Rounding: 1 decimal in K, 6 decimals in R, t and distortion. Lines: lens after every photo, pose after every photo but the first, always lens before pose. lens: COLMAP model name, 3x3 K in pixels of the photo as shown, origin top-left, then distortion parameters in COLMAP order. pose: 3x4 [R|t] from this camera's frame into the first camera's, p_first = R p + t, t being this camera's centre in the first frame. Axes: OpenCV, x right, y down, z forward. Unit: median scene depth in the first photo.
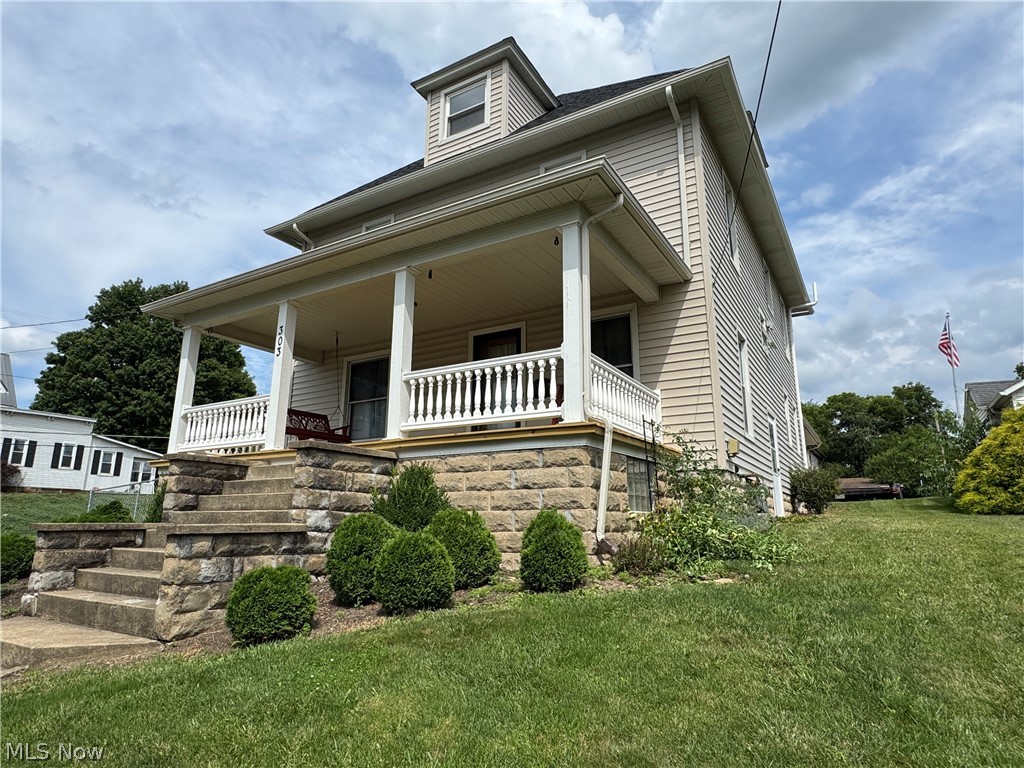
lens RADIAL K [[606.1, 0, 512.8], [0, 606.1, 380.3], [0, 0, 1]] dist [-0.003734, 0.000851]
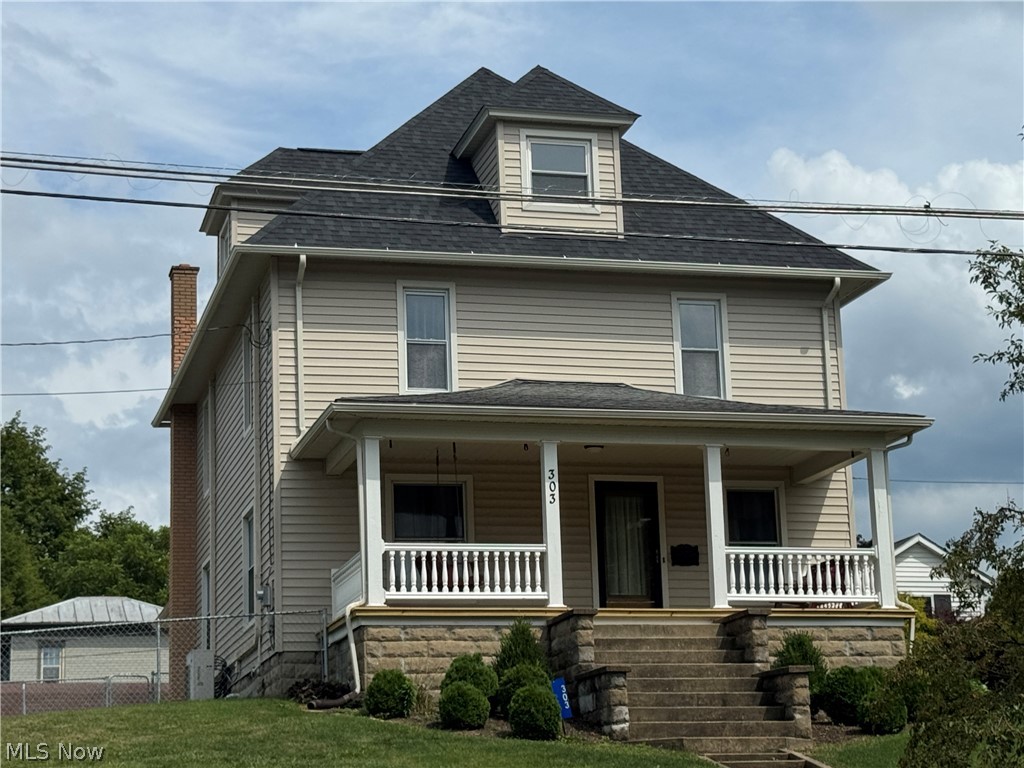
lens RADIAL K [[2172.1, 0, 509.3], [0, 2172.1, 386.7], [0, 0, 1]] dist [0.064774, 0.274800]
pose [[0.697926, 0.133491, 0.703619, -2.558787], [-0.136019, 0.989300, -0.052771, -0.030387], [-0.703135, -0.058875, 0.708615, -1.167555]]
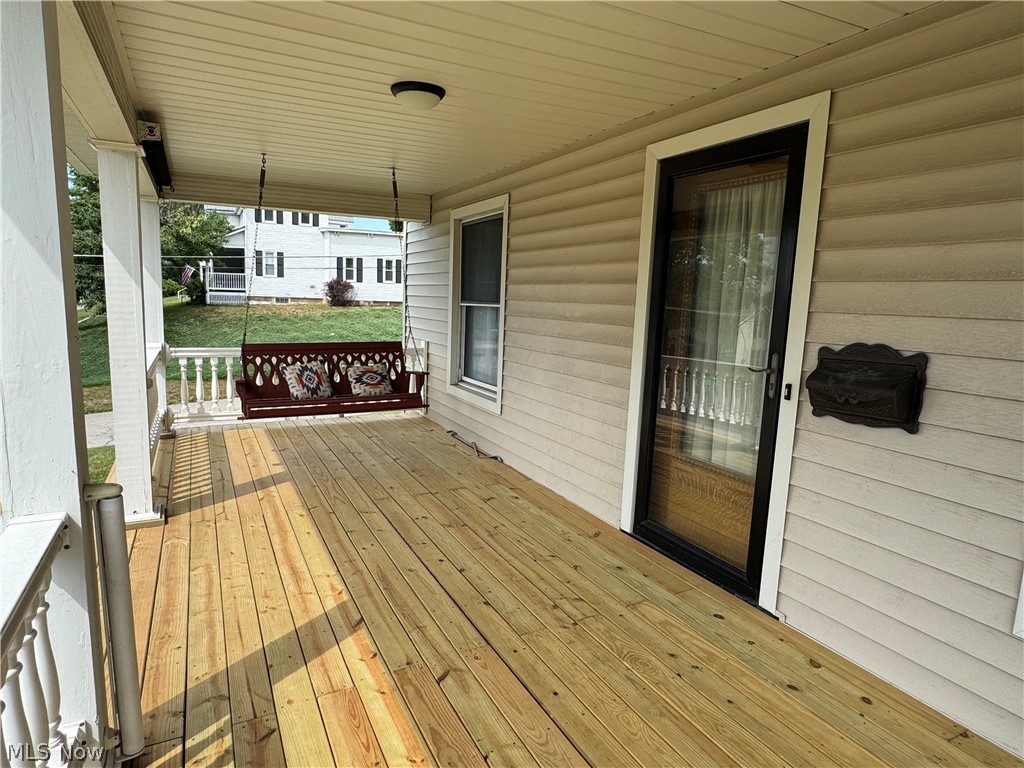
lens RADIAL K [[606.1, 0, 512.8], [0, 606.1, 380.3], [0, 0, 1]] dist [-0.003734, 0.000851]
pose [[0.850328, 0.097031, -0.517231, 0.052948], [0.093736, 0.939212, 0.330295, -0.085775], [0.517838, -0.329342, 0.789543, 0.747570]]
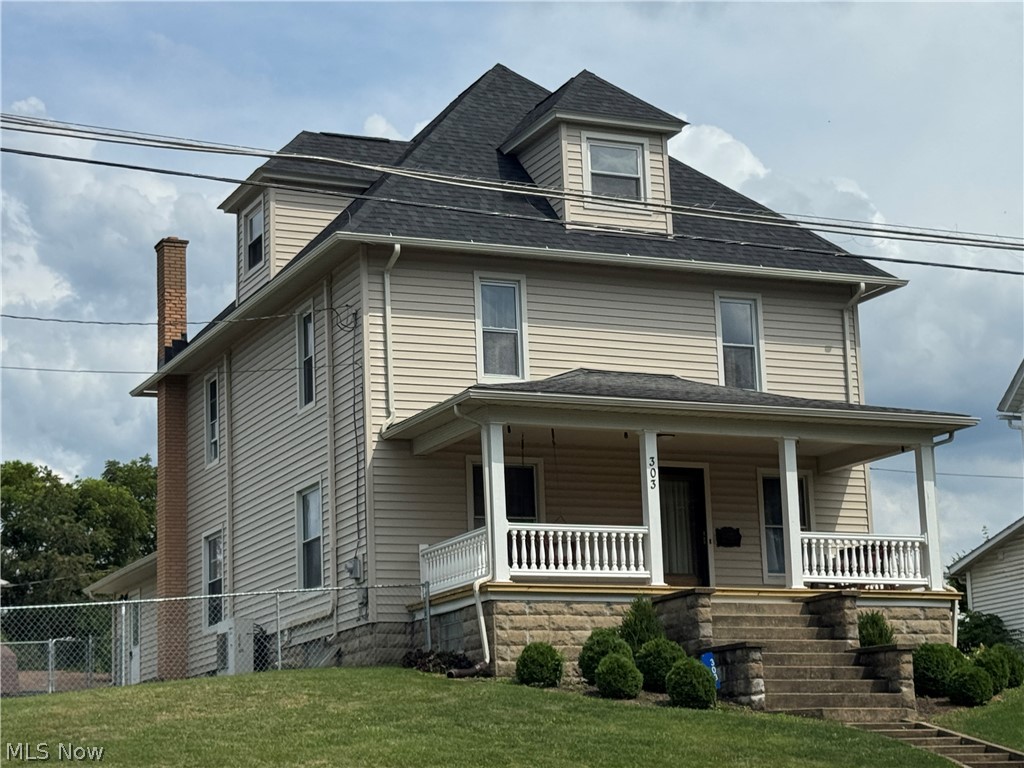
lens RADIAL K [[2199.3, 0, 514.5], [0, 2199.3, 382.0], [0, 0, 1]] dist [0.080975, -0.076066]
pose [[0.568093, 0.142043, 0.810613, -3.176751], [-0.158924, 0.985386, -0.061292, 0.040193], [-0.807473, -0.094007, 0.582366, -0.808482]]
